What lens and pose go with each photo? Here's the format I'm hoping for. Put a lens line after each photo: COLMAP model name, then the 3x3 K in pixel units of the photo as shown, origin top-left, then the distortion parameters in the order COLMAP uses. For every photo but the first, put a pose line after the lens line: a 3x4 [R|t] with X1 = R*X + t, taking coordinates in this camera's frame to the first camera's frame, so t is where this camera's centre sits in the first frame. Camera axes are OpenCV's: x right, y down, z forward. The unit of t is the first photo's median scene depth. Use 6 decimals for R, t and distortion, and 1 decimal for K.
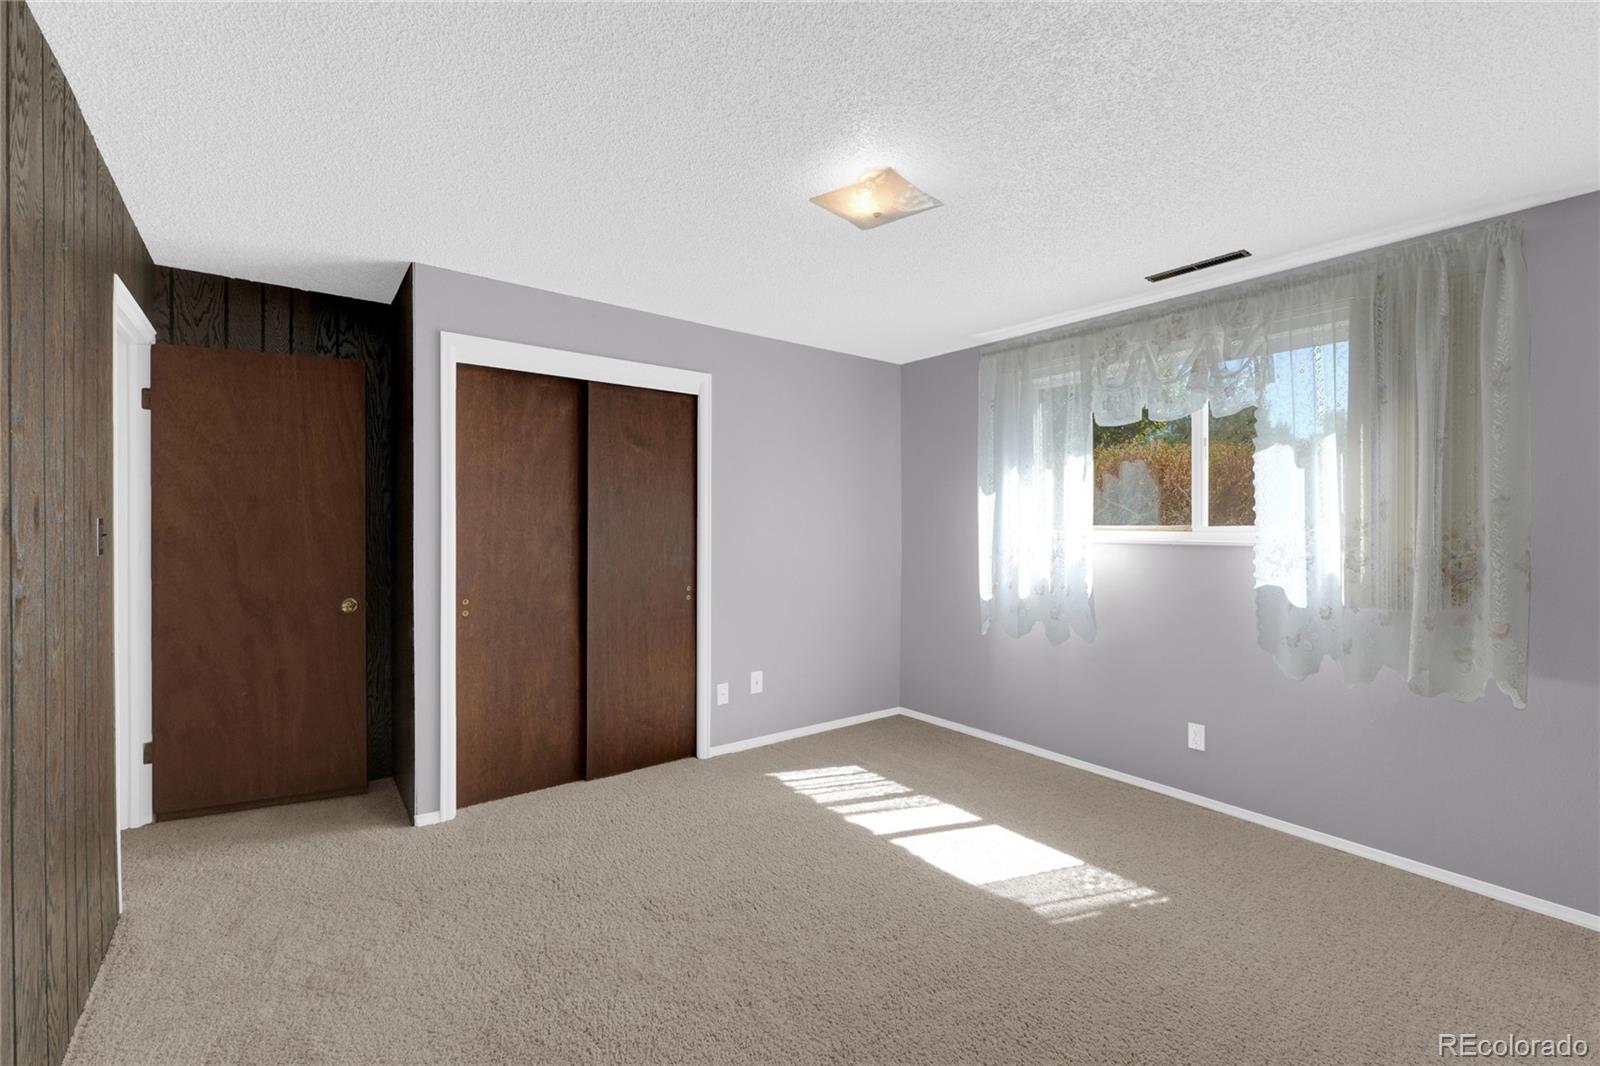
lens RADIAL K [[685.8, 0, 805.8], [0, 685.8, 527.0], [0, 0, 1]] dist [0.001707, -0.000229]
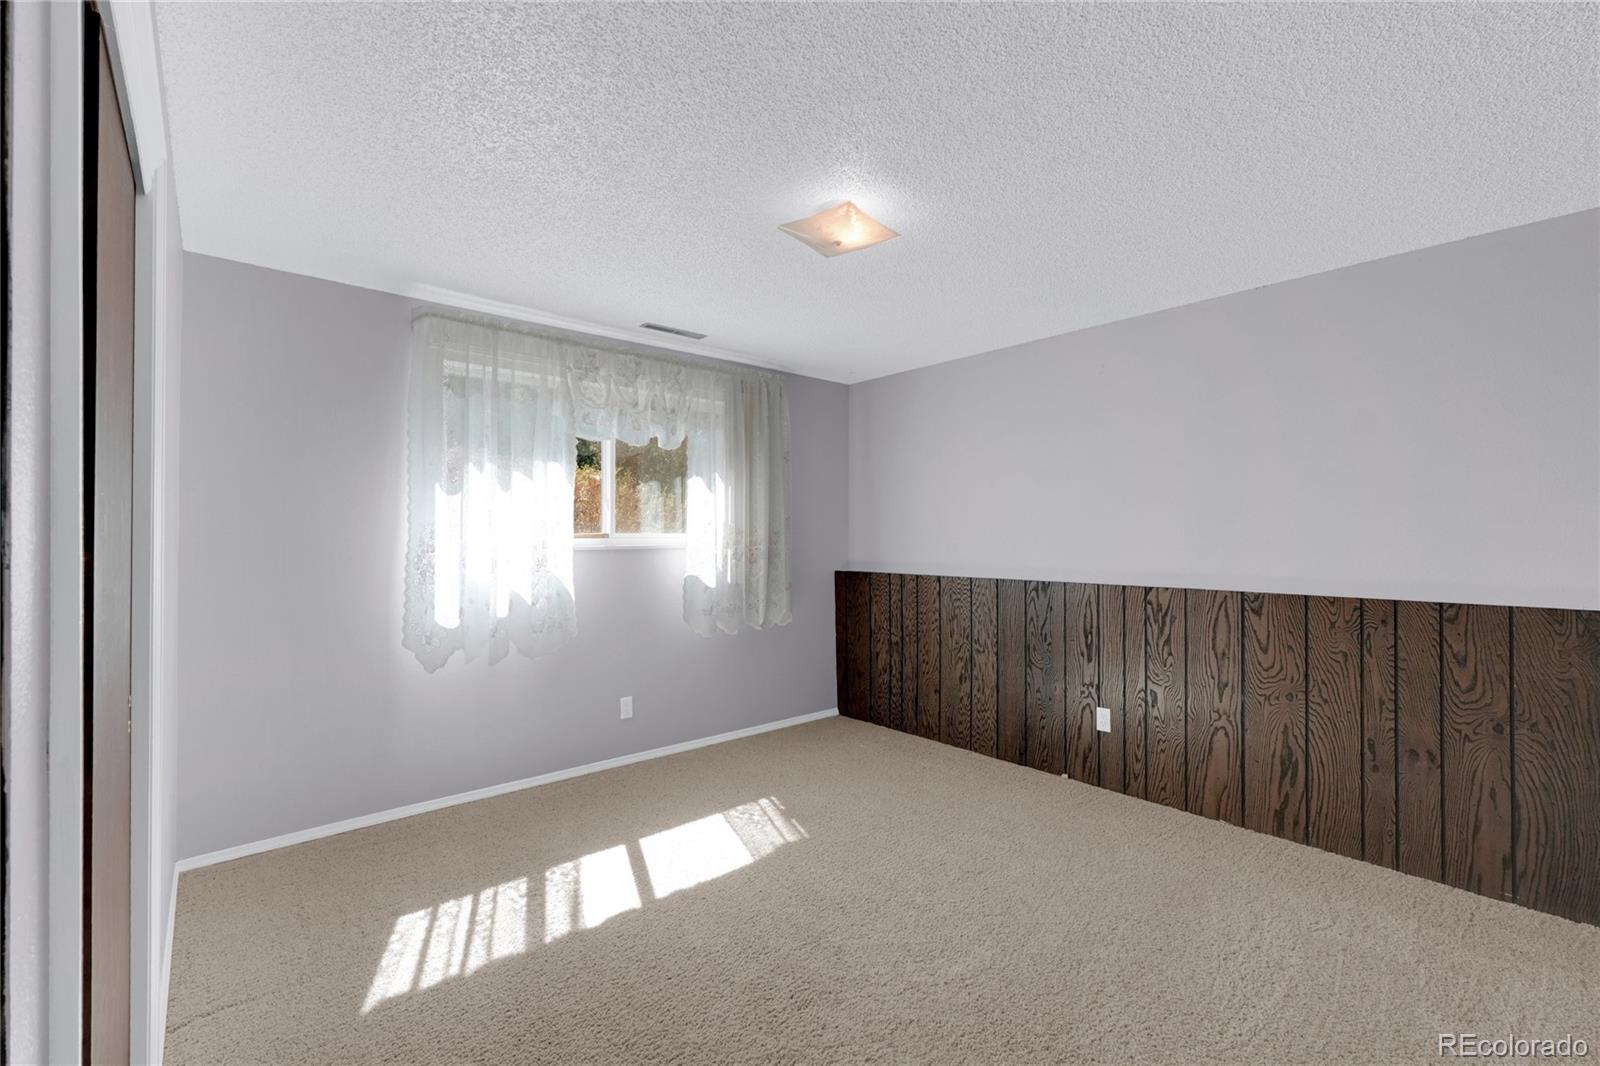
lens RADIAL K [[685.8, 0, 805.9], [0, 685.8, 533.5], [0, 0, 1]] dist [0.001707, -0.000229]
pose [[-0.064484, -0.003612, 0.997912, -0.672438], [0.008679, 0.999954, 0.004180, -0.003611], [-0.997881, 0.008931, -0.064449, 0.776640]]
